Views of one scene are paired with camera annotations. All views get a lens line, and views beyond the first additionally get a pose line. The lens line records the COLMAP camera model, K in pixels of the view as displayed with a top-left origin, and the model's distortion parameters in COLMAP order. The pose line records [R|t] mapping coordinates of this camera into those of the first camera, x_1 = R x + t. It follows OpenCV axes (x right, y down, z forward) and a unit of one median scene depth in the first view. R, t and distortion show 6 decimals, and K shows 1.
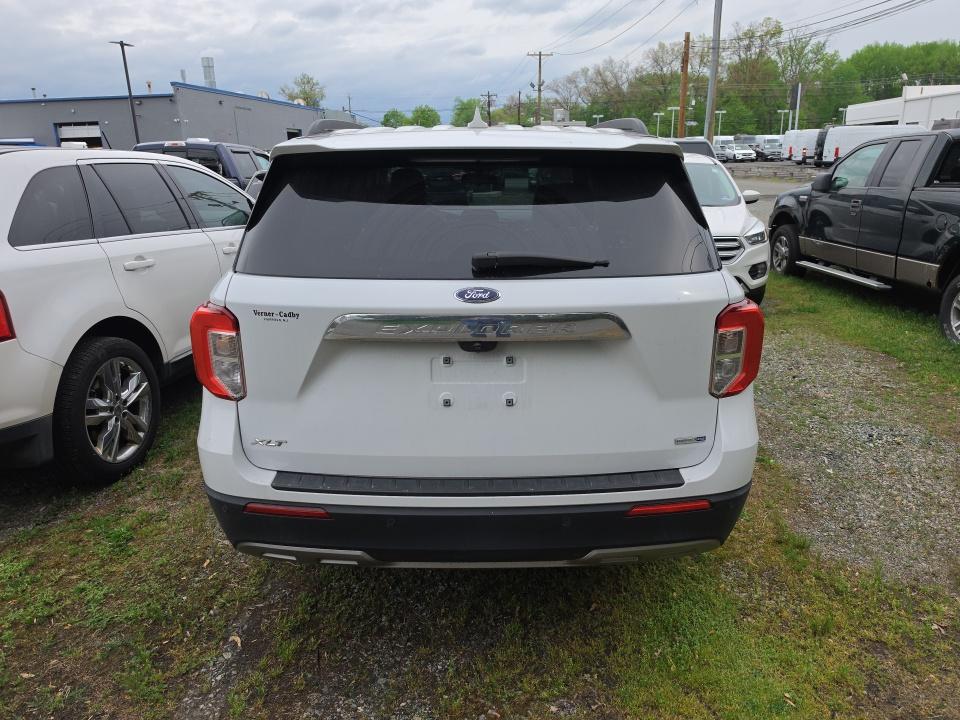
lens RADIAL K [[686.4, 0, 480.7], [0, 686.4, 374.3], [0, 0, 1]] dist [0.000677, -0.004066]
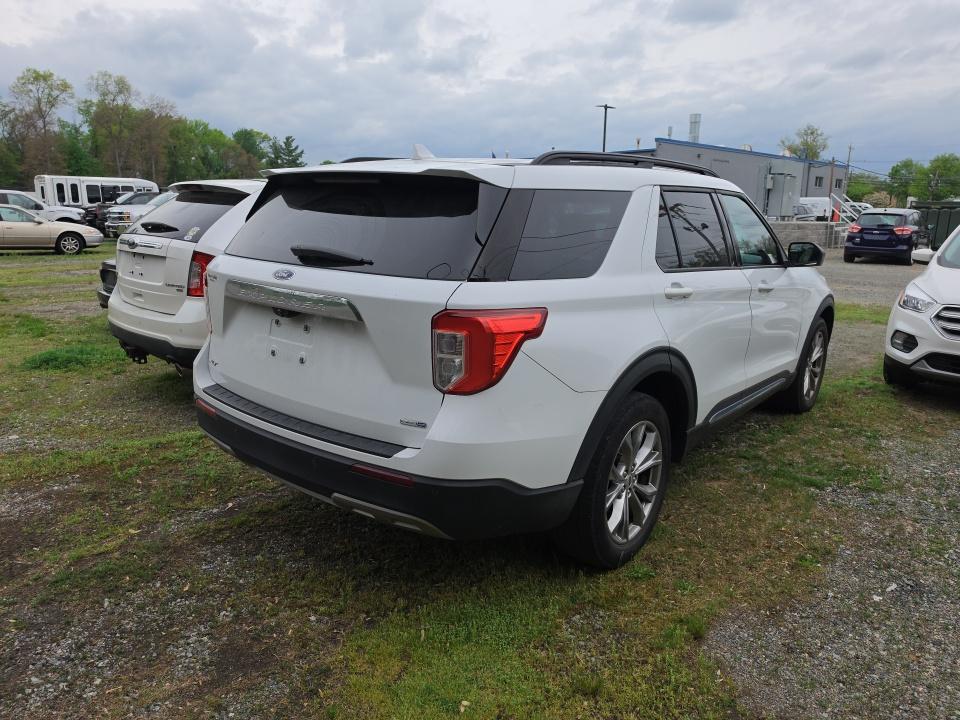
lens RADIAL K [[695.0, 0, 479.6], [0, 695.0, 383.5], [0, 0, 1]] dist [0.024646, -0.061959]
pose [[0.754872, 0.182818, -0.629878, 0.096312], [-0.222449, 0.974807, 0.016340, -0.001091], [0.616997, 0.127781, 0.776522, 0.014534]]
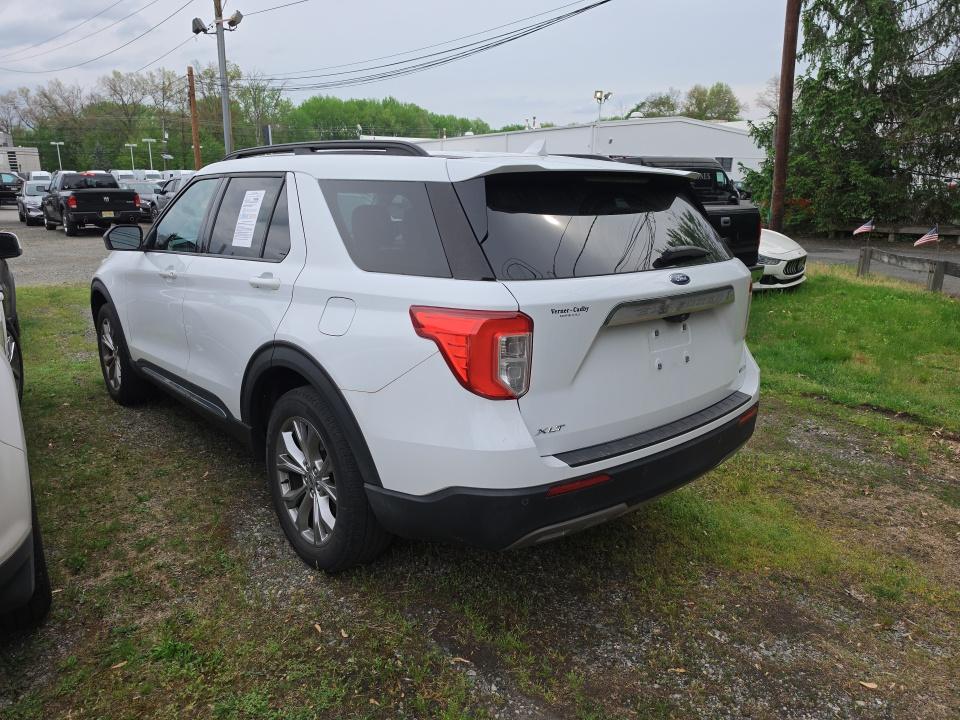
lens RADIAL K [[699.0, 0, 480.0], [0, 699.0, 360.0], [0, 0, 1]] dist [-0.003067, -0.005342]
pose [[0.736418, -0.141682, 0.661525, -0.098005], [0.188462, 0.982080, 0.000539, -0.002839], [-0.649747, 0.124275, 0.749923, 0.019155]]
